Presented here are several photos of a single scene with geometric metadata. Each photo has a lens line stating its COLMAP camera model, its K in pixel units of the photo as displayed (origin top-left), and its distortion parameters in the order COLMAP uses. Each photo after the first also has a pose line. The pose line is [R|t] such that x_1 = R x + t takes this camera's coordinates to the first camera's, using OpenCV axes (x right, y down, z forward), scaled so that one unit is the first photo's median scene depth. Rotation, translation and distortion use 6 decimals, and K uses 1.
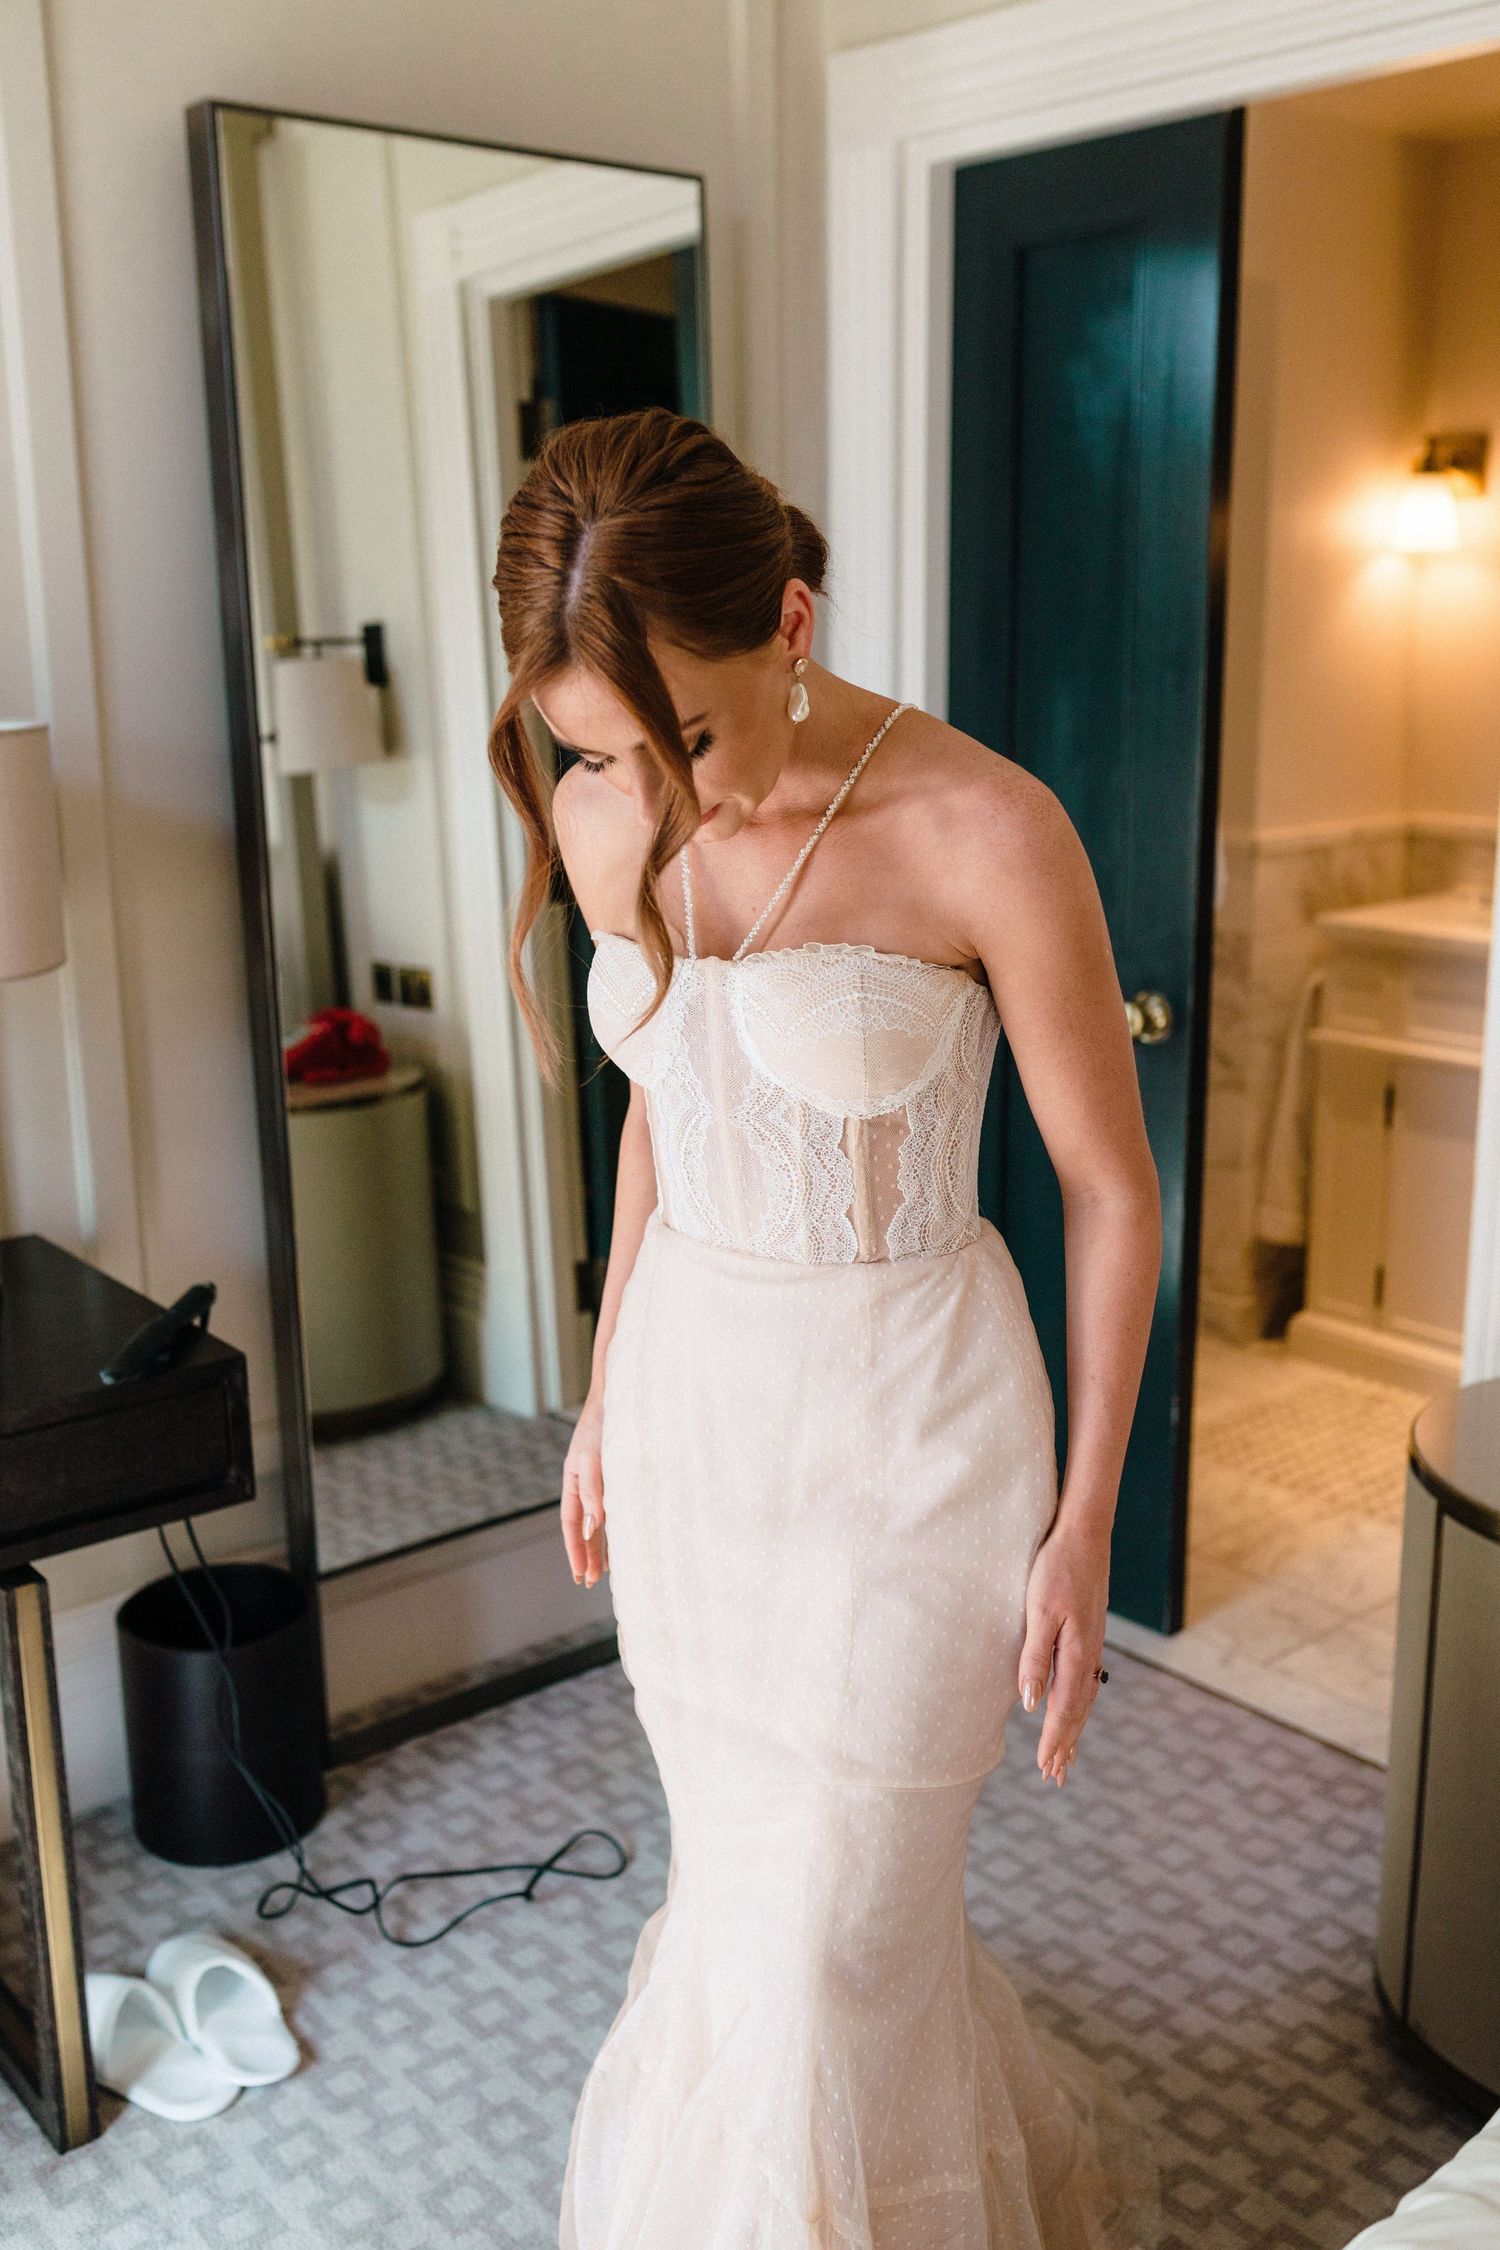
lens RADIAL K [[2201.8, 0, 768.4], [0, 2201.8, 1124.0], [0, 0, 1]] dist [-0.021470, 0.000000]
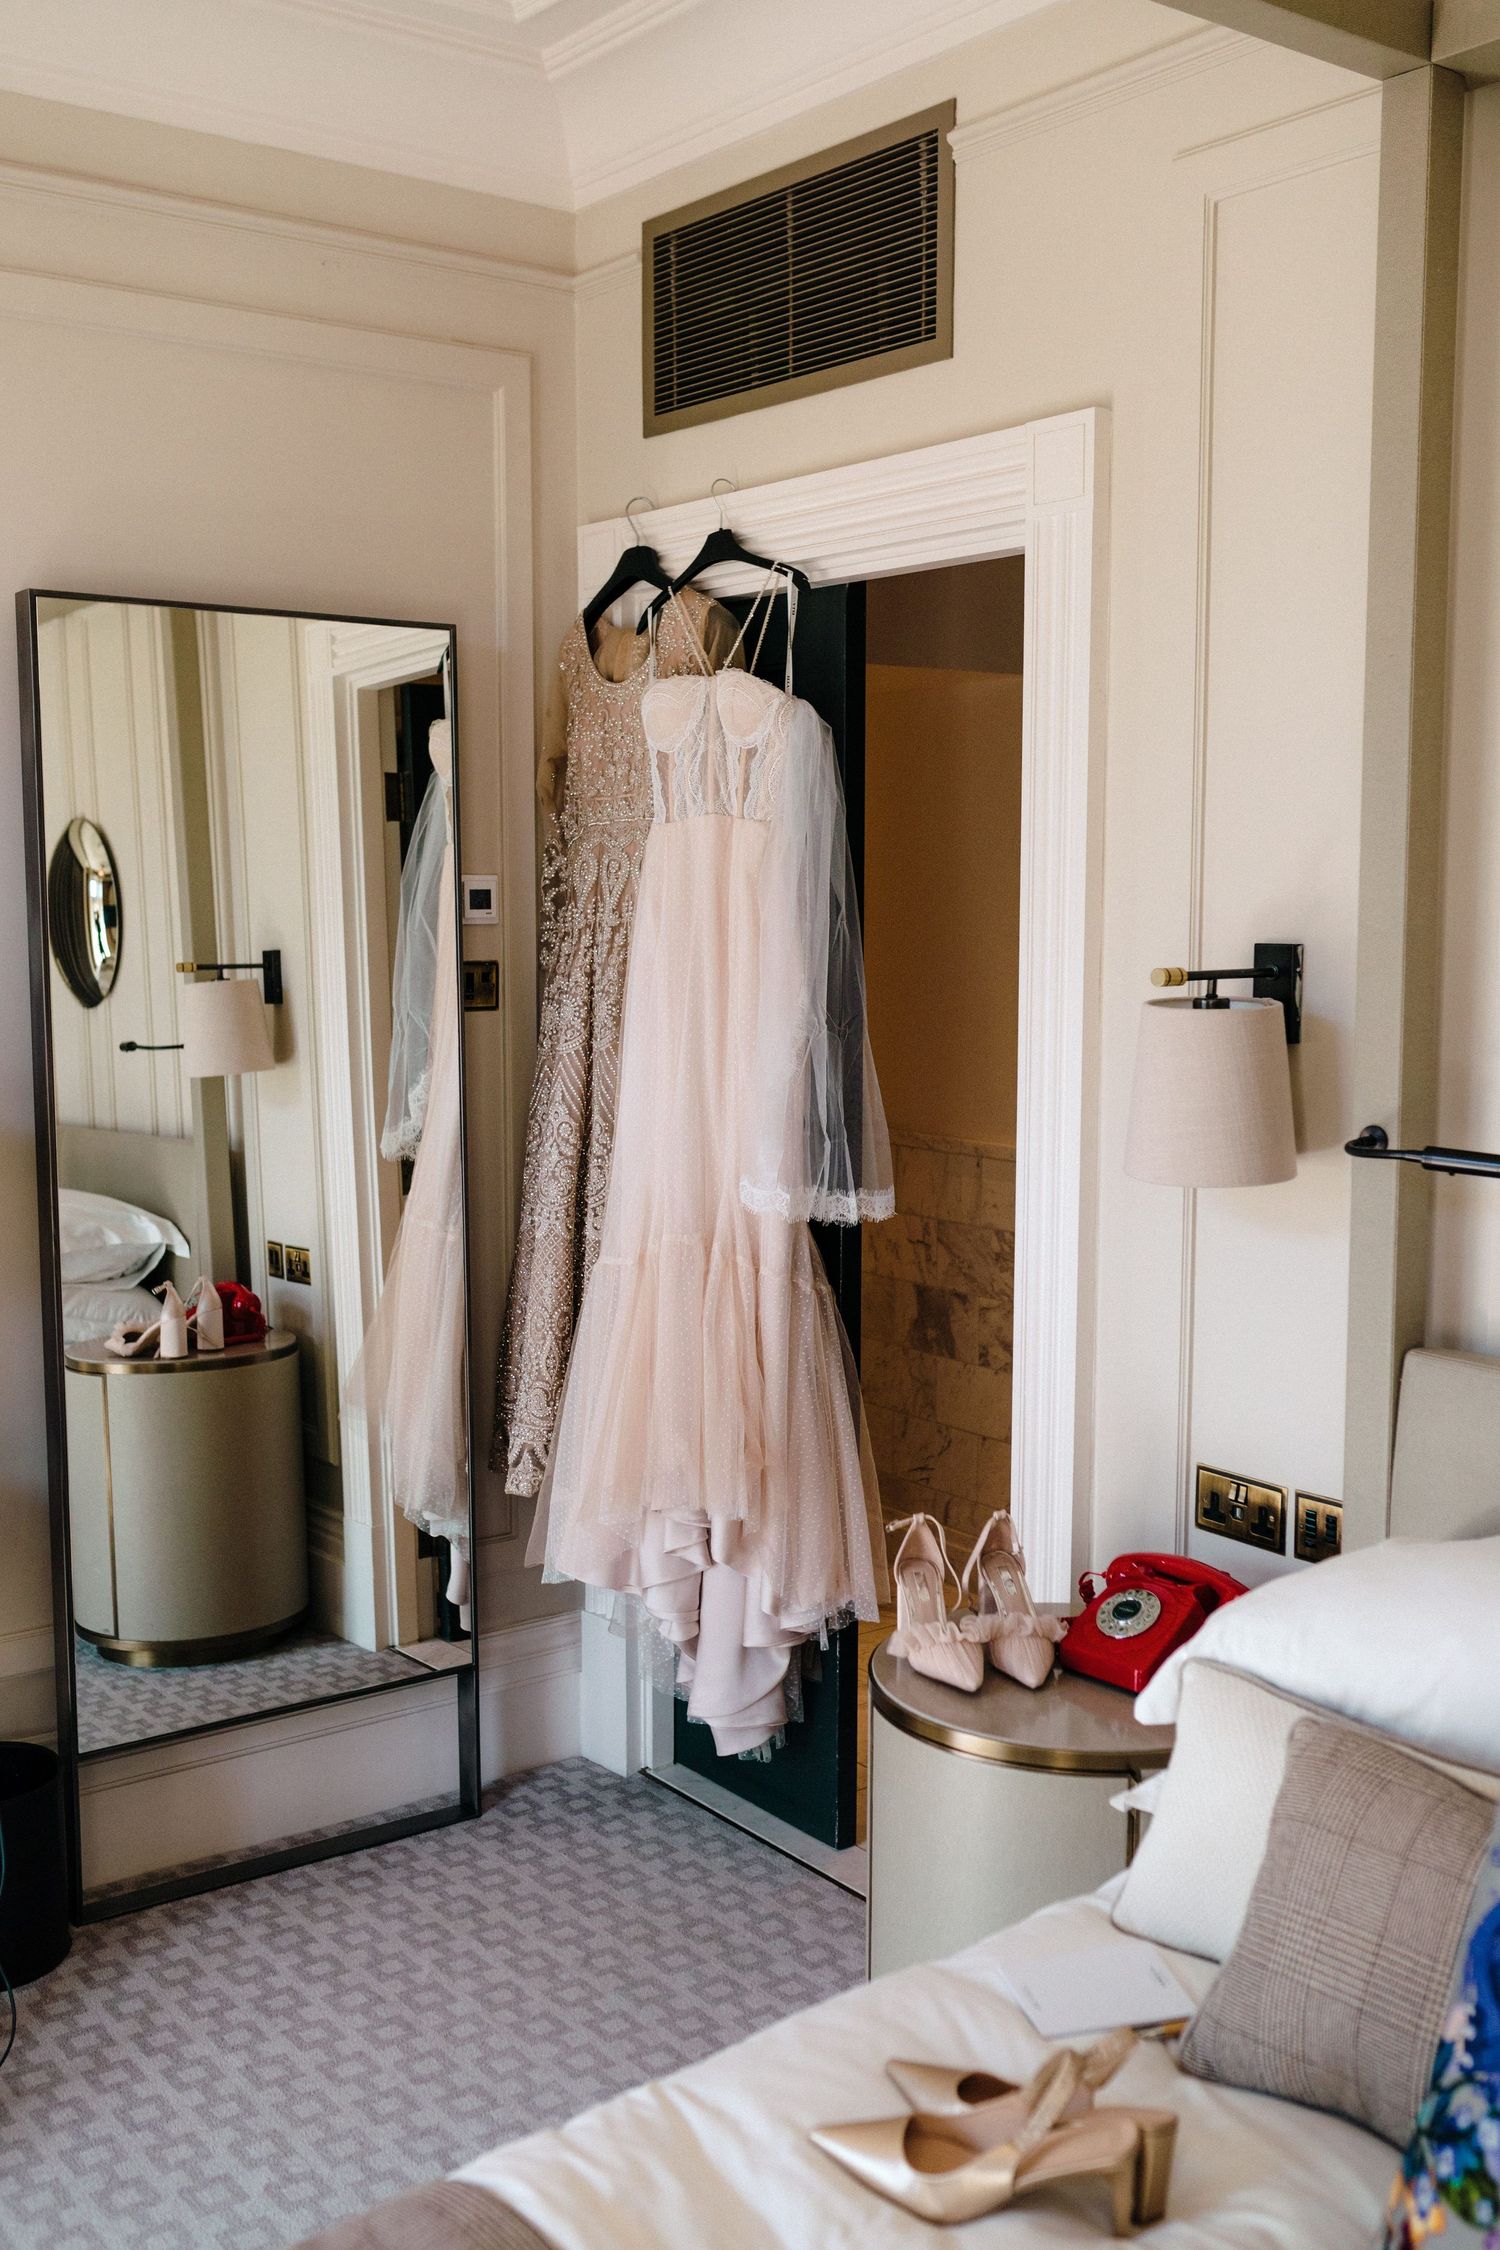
lens RADIAL K [[2201.8, 0, 733.1], [0, 2201.8, 1124.0], [0, 0, 1]] dist [-0.021470, 0.000000]
pose [[0.998288, 0.017414, -0.055844, 0.198872], [-0.024296, 0.991854, -0.125042, 0.004132], [0.053212, 0.126185, 0.990579, -0.196027]]
